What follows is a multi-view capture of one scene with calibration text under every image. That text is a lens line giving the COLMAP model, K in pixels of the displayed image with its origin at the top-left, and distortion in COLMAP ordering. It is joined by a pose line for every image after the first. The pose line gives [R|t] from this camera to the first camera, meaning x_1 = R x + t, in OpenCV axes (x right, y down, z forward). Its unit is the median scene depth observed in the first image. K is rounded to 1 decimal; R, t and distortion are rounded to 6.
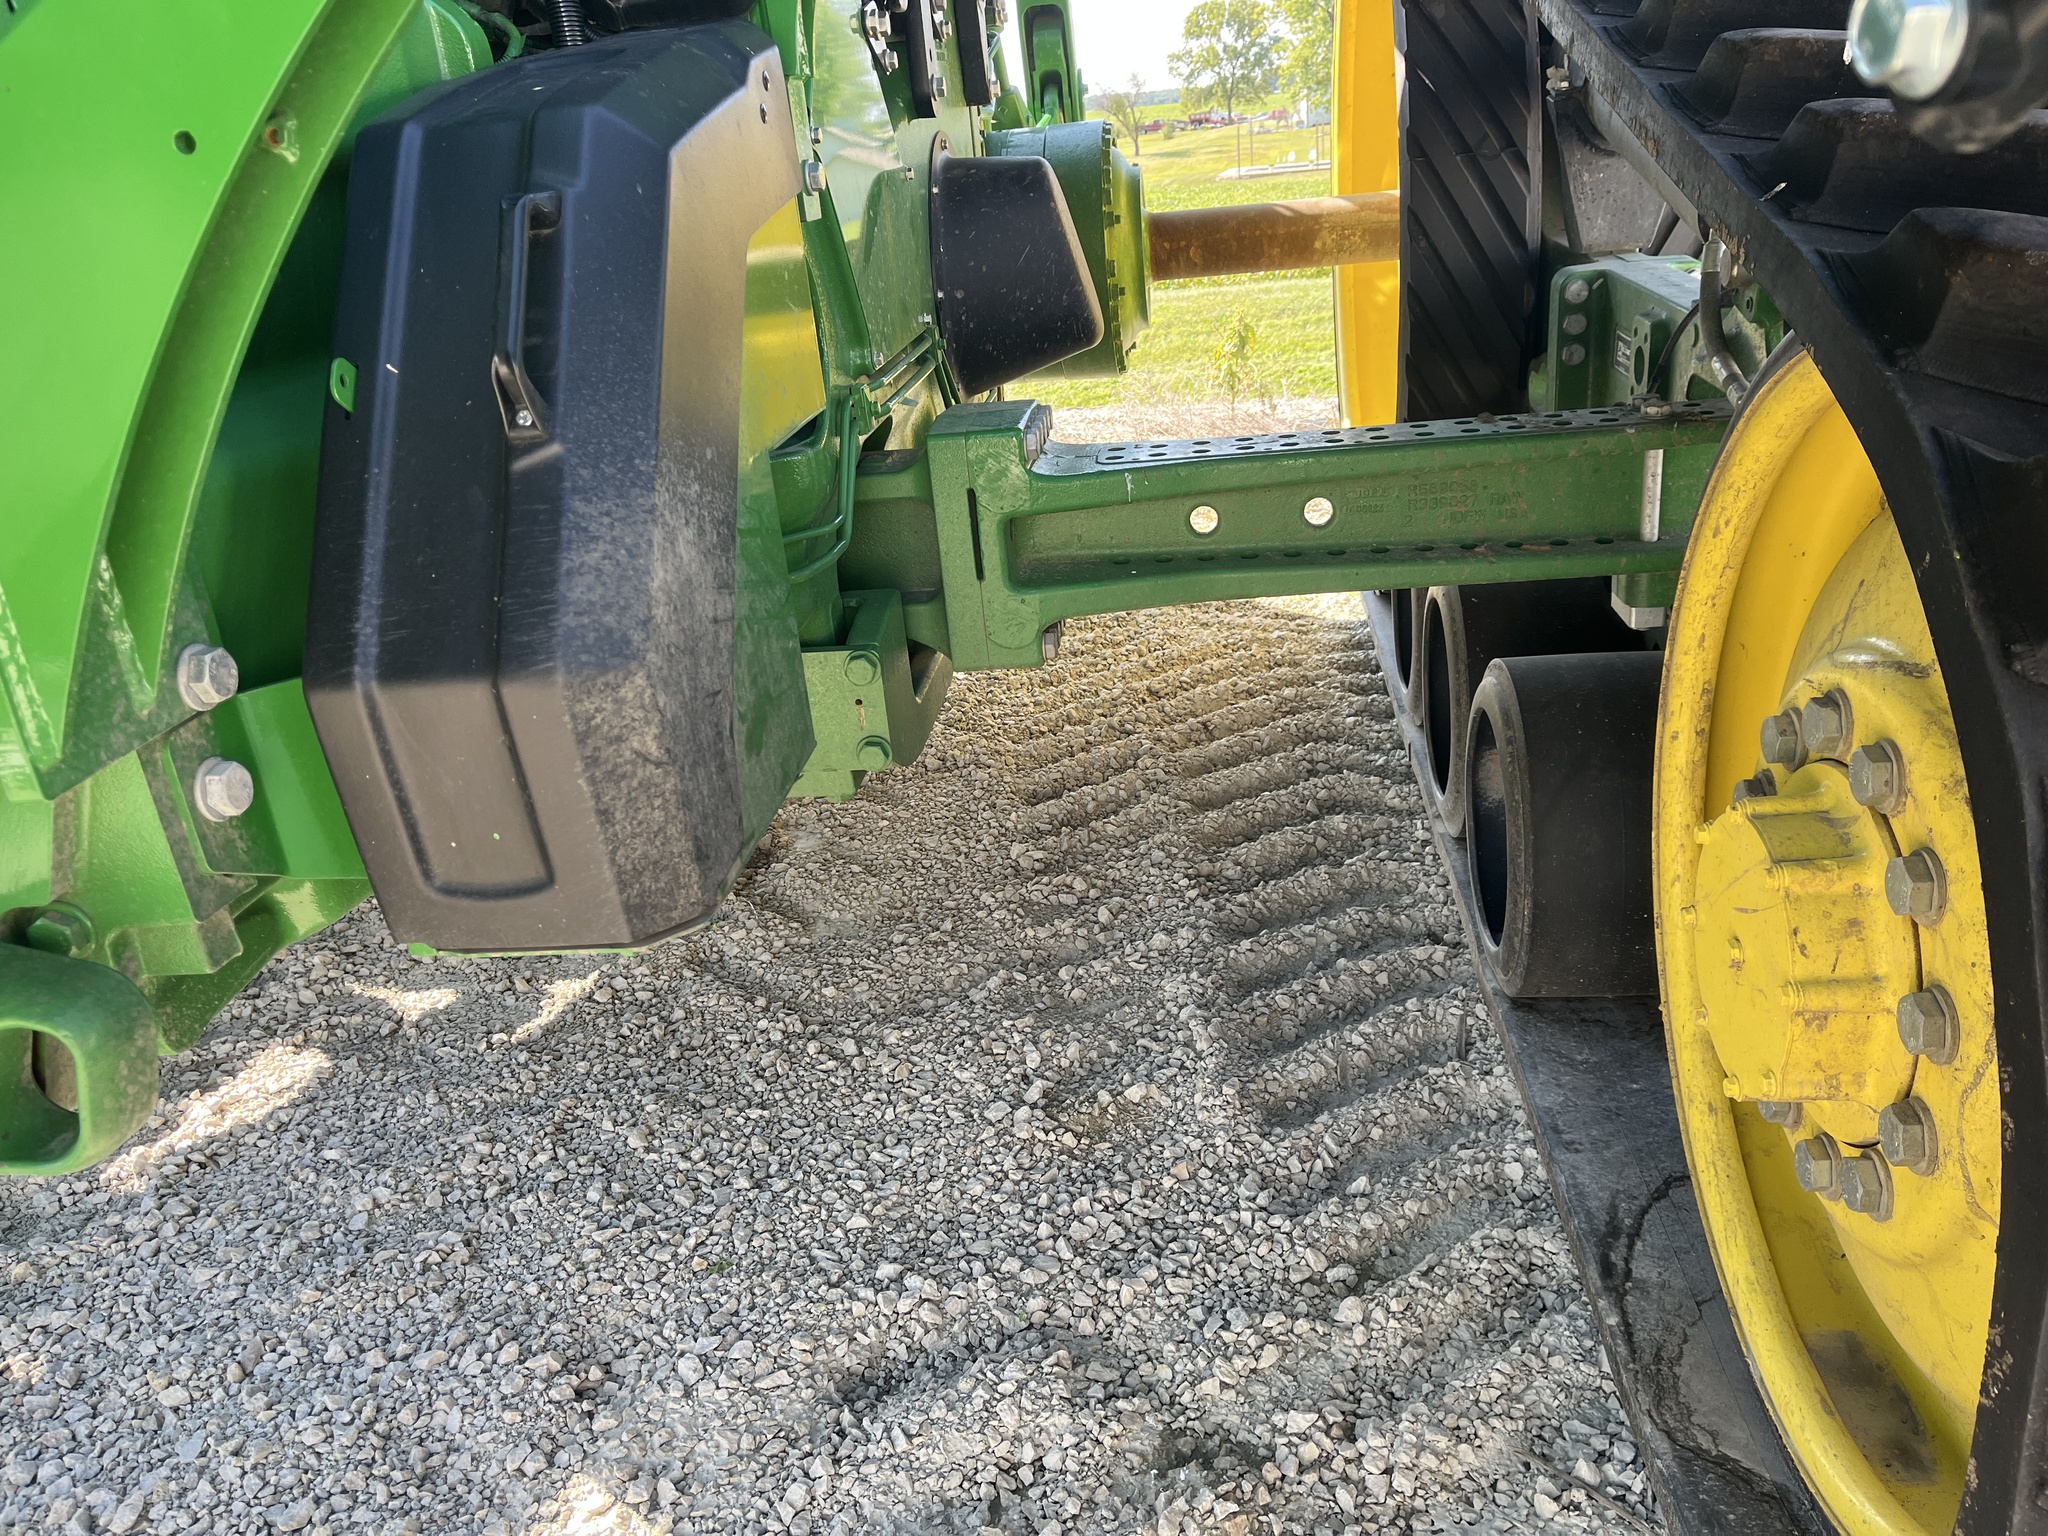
lens RADIAL K [[1527.1, 0, 1027.0], [0, 1527.1, 775.3], [0, 0, 1]] dist [0.110413, -0.142540]
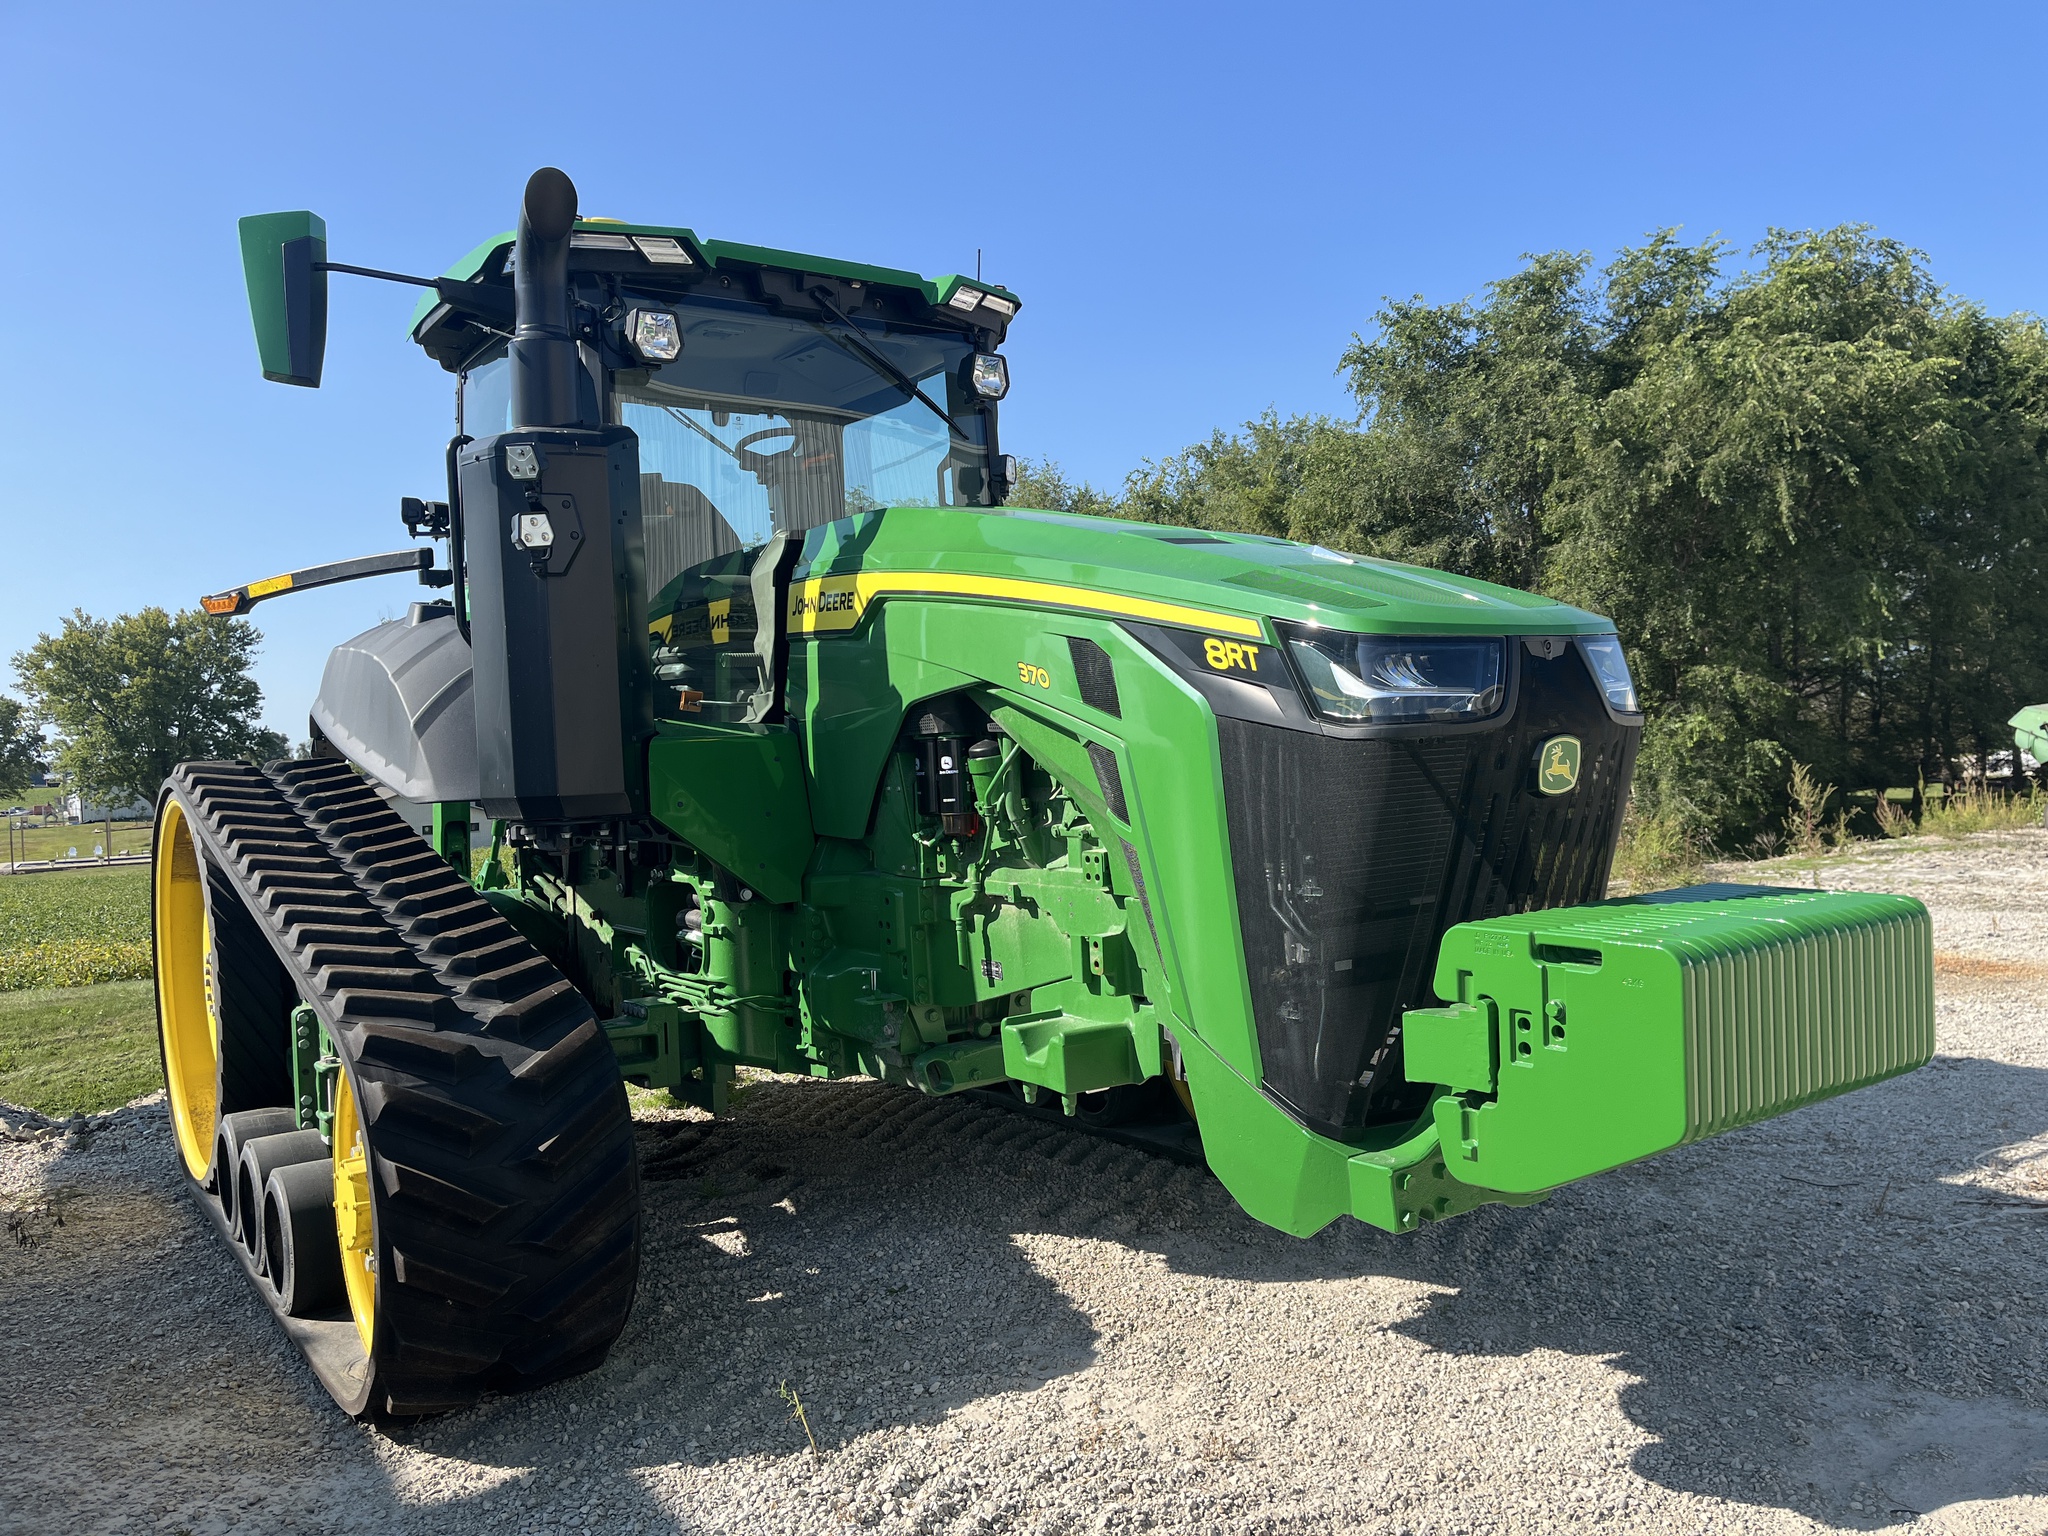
lens RADIAL K [[1527.1, 0, 1027.0], [0, 1527.1, 775.3], [0, 0, 1]] dist [0.110413, -0.142540]
pose [[0.753304, 0.042442, 0.656301, -2.046167], [0.236967, 0.913371, -0.331058, 0.522977], [-0.613498, 0.404909, 0.677989, -1.454195]]
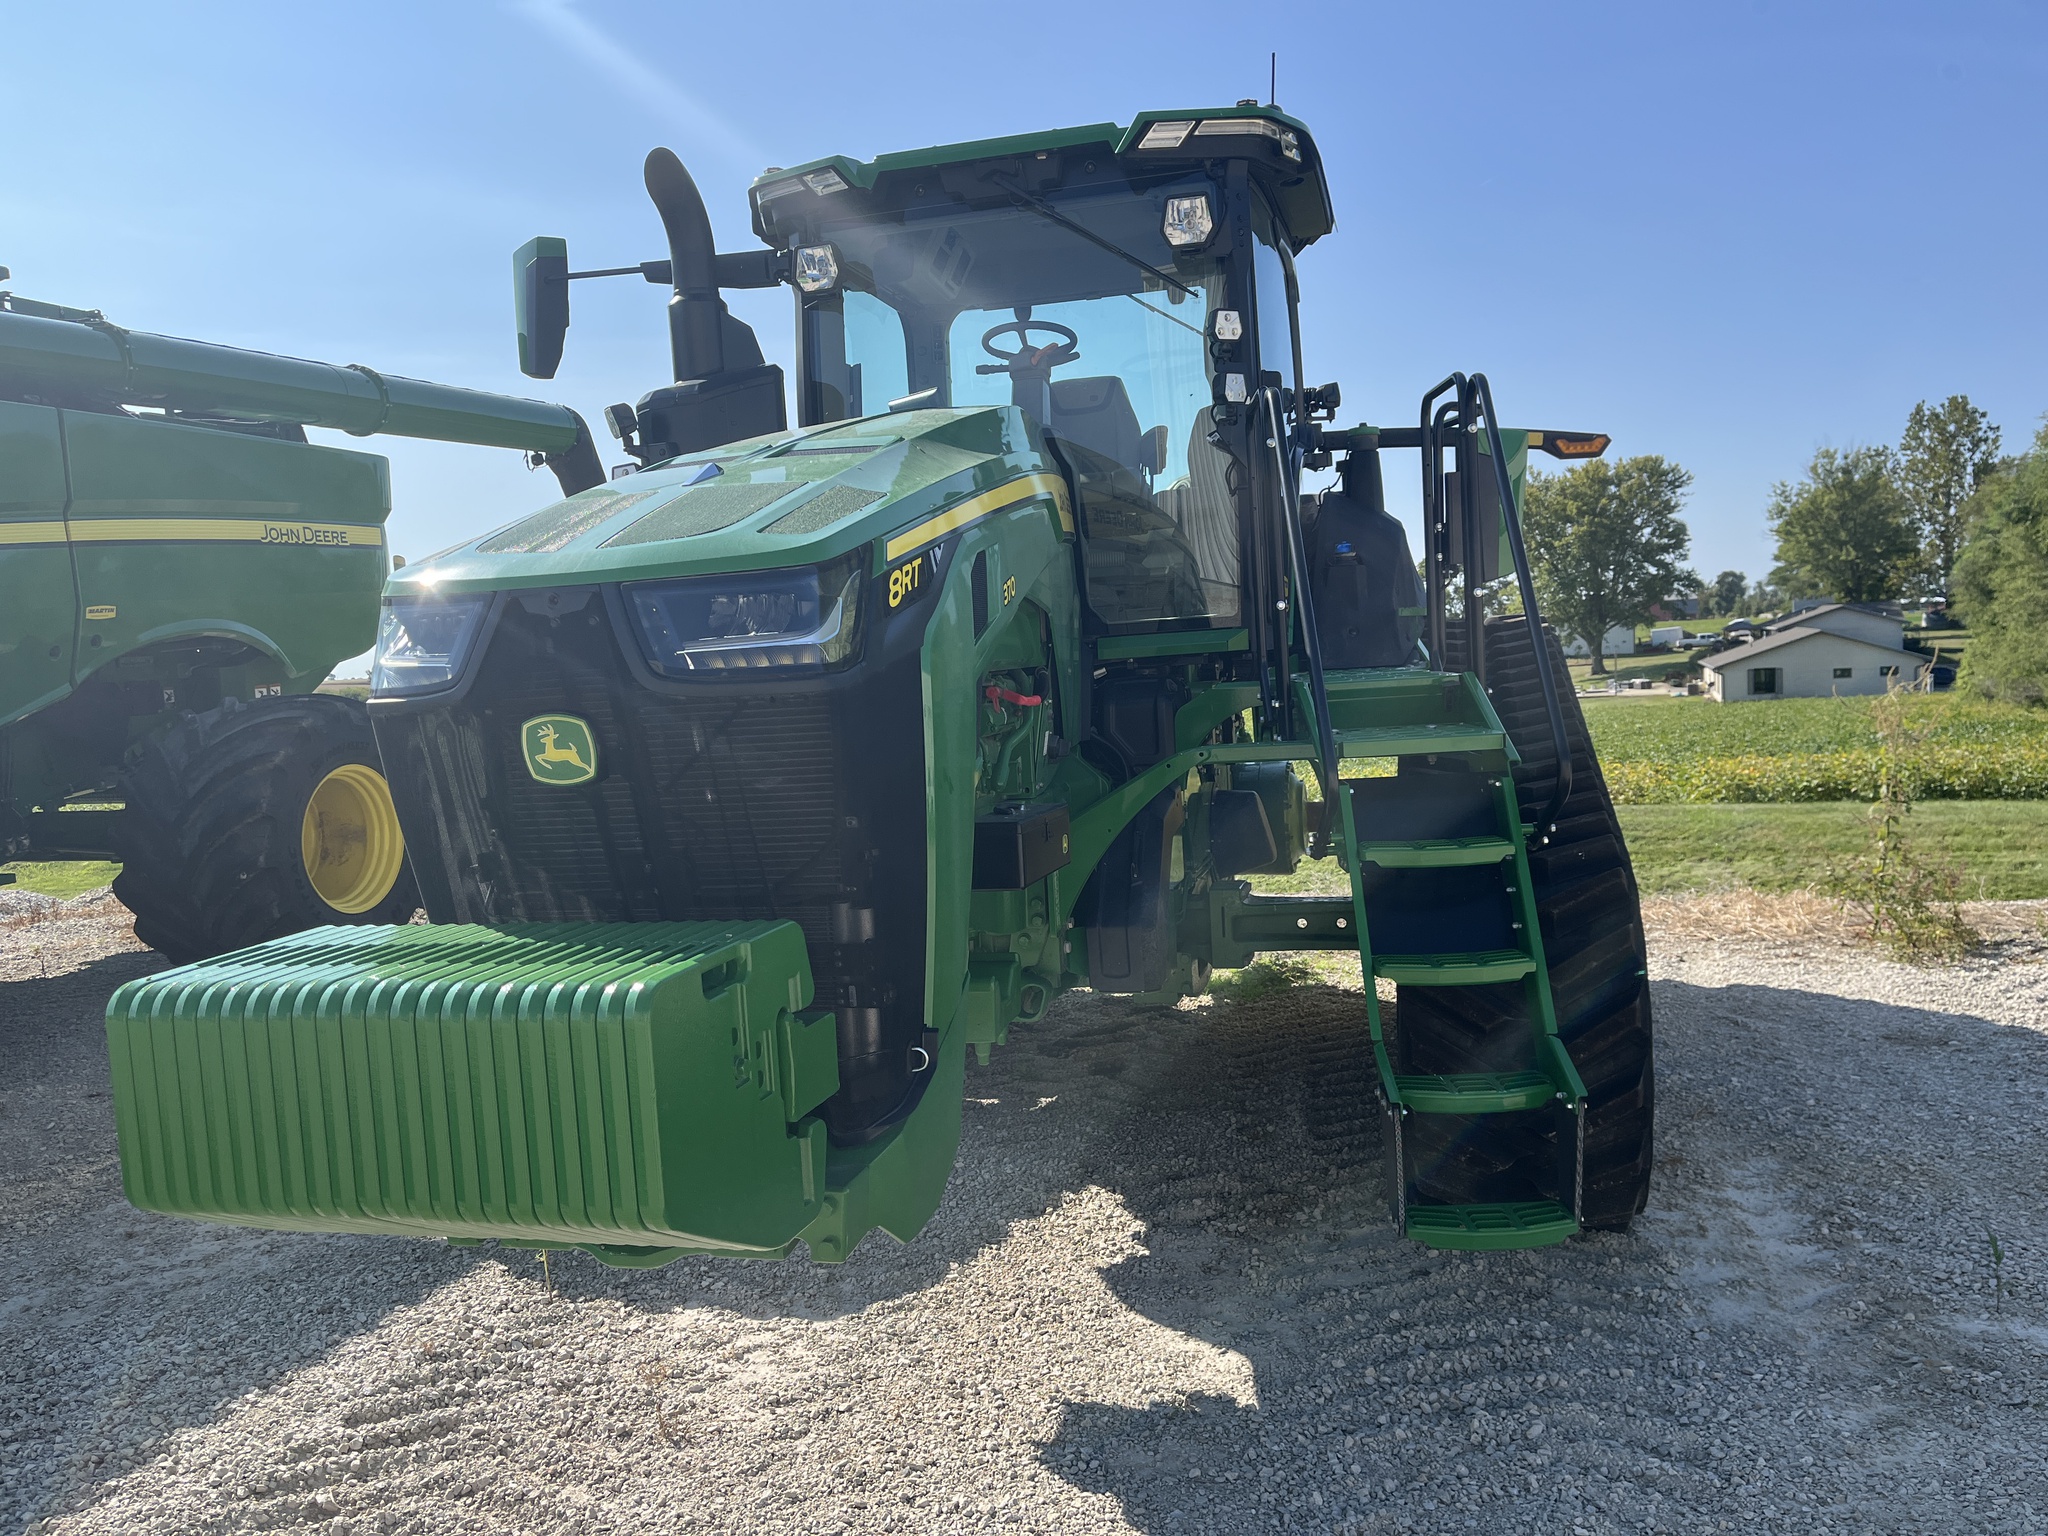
lens RADIAL K [[1527.1, 0, 1027.0], [0, 1527.1, 775.3], [0, 0, 1]] dist [0.110413, -0.142540]
pose [[0.987567, 0.049804, -0.149099, 0.019680], [-0.093358, 0.948920, -0.301388, 0.488938], [0.126473, 0.311560, 0.941772, -1.881815]]
